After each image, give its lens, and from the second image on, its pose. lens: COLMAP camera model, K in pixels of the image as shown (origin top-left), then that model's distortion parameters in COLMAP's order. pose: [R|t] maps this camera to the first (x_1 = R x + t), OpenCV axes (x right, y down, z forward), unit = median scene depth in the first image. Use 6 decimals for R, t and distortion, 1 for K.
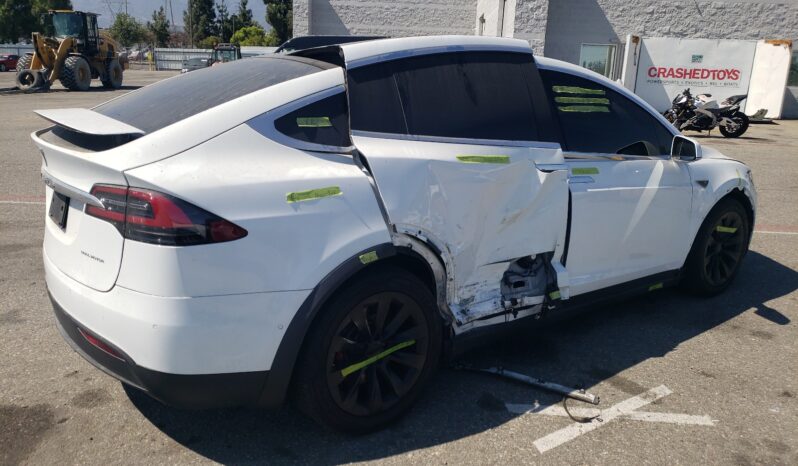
lens RADIAL K [[614.9, 0, 399.0], [0, 614.9, 233.0], [0, 0, 1]] dist [0.002202, -0.003452]
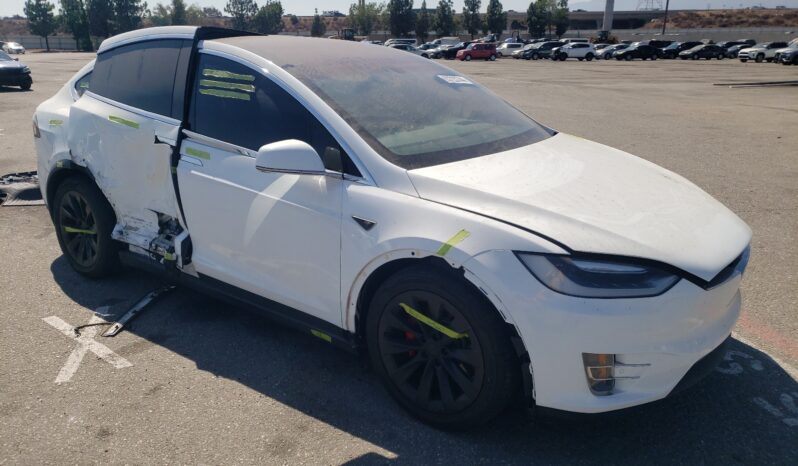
lens RADIAL K [[614.9, 0, 399.0], [0, 614.9, 233.0], [0, 0, 1]] dist [0.002202, -0.003452]
pose [[0.296267, 0.261186, -0.918699, 1.352132], [-0.249976, 0.949558, 0.189346, -0.247787], [0.921812, 0.173556, 0.346613, 0.961324]]
